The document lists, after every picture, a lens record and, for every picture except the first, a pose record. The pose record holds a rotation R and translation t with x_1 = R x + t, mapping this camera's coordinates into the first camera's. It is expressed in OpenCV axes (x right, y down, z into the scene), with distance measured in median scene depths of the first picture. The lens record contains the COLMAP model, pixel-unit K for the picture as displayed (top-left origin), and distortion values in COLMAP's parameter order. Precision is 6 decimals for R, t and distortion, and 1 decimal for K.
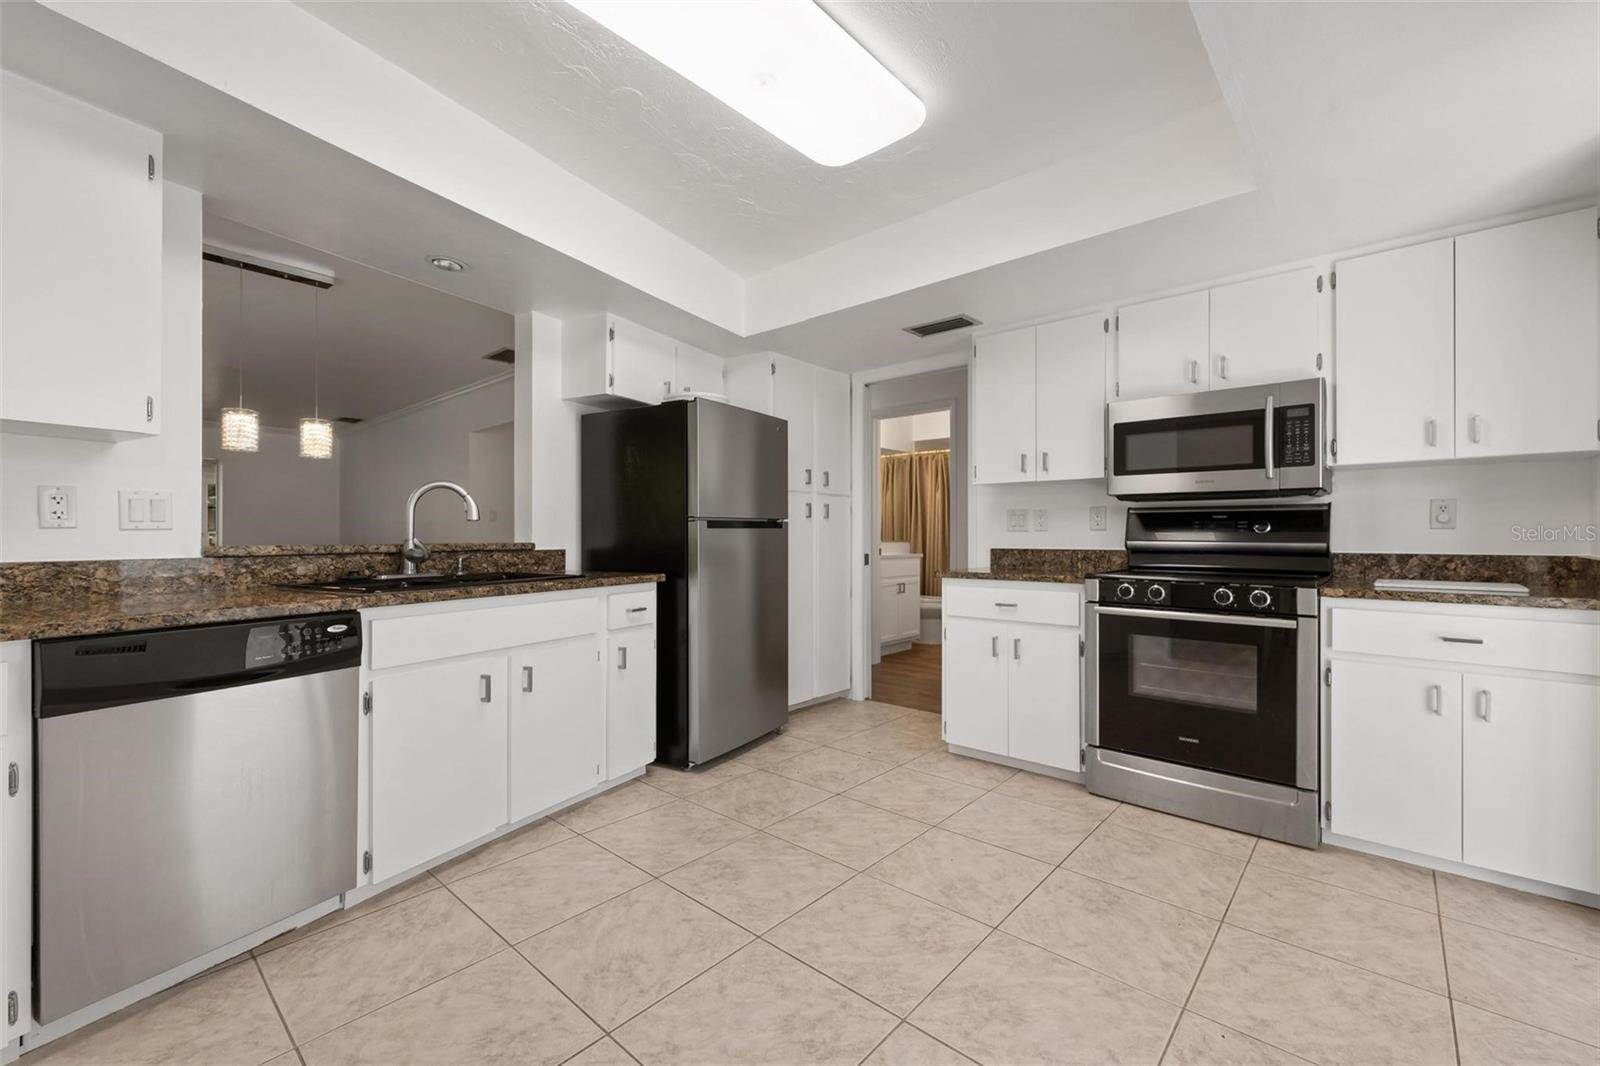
lens RADIAL K [[660.1, 0, 803.6], [0, 660.1, 532.2], [0, 0, 1]] dist [-0.000437, -0.000309]
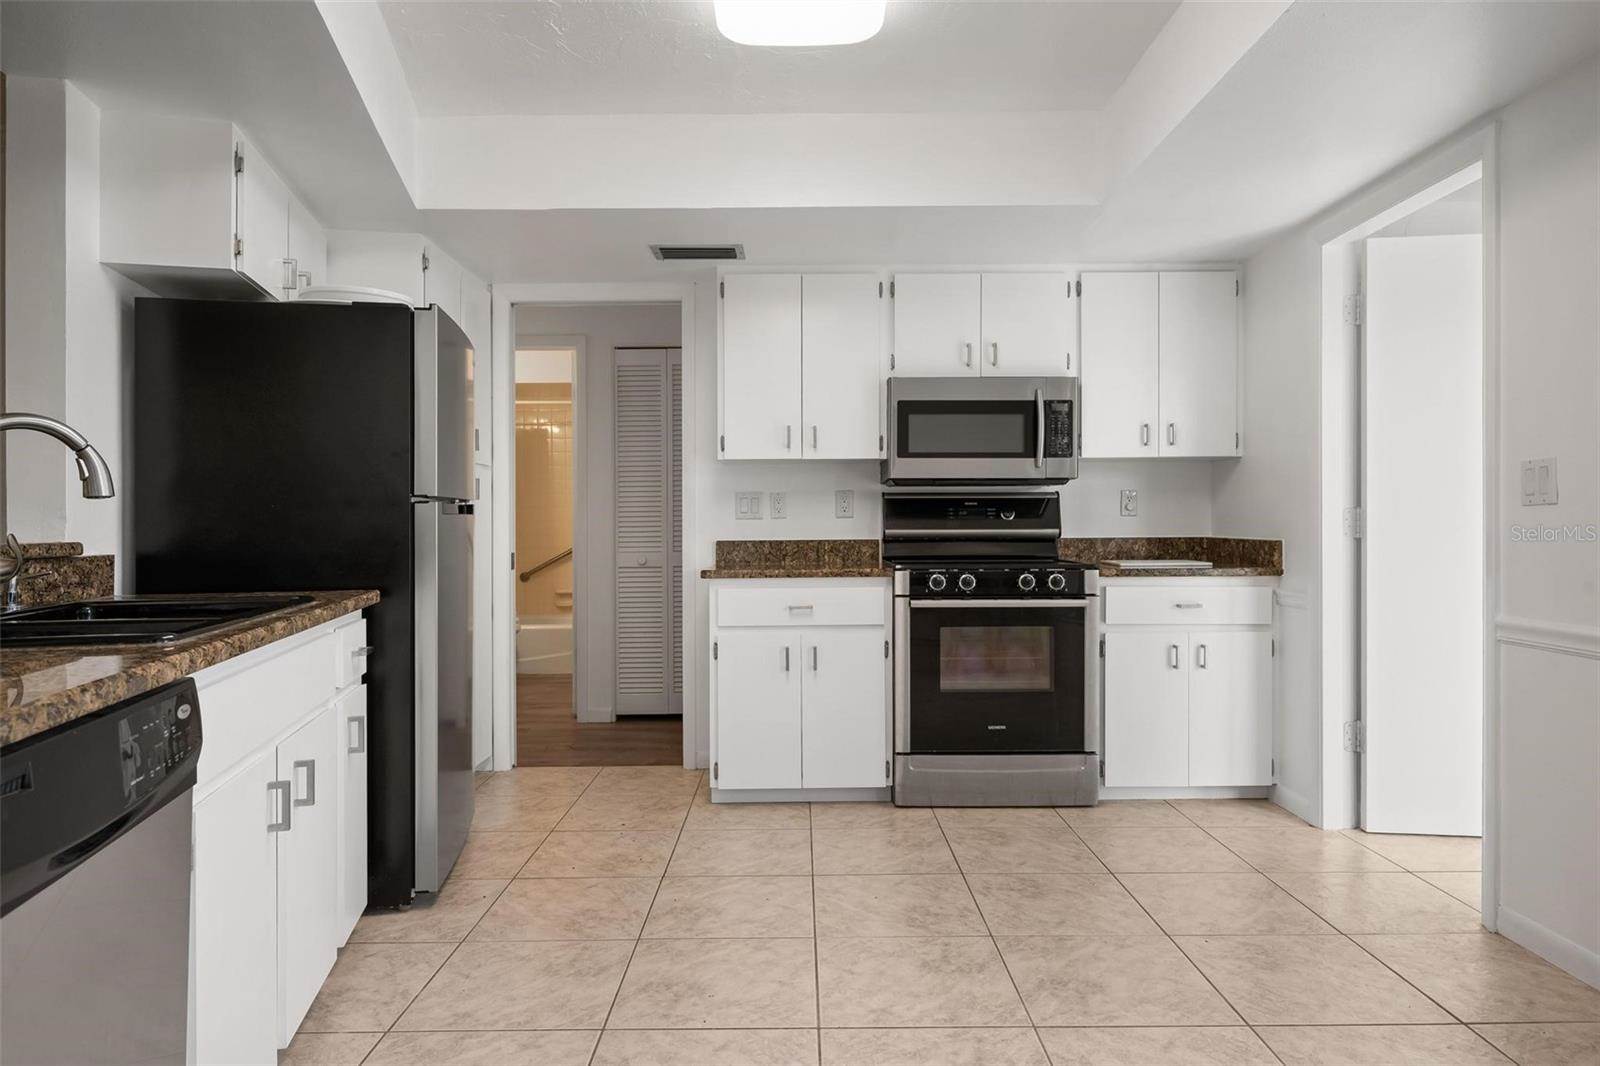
lens RADIAL K [[972.3, 0, 798.9], [0, 972.3, 524.9], [0, 0, 1]] dist [-0.002790, -0.000593]
pose [[0.748861, -0.005221, 0.662707, -0.574926], [0.003353, 0.999986, 0.004089, 0.001708], [-0.662719, -0.000840, 0.748868, 0.094099]]
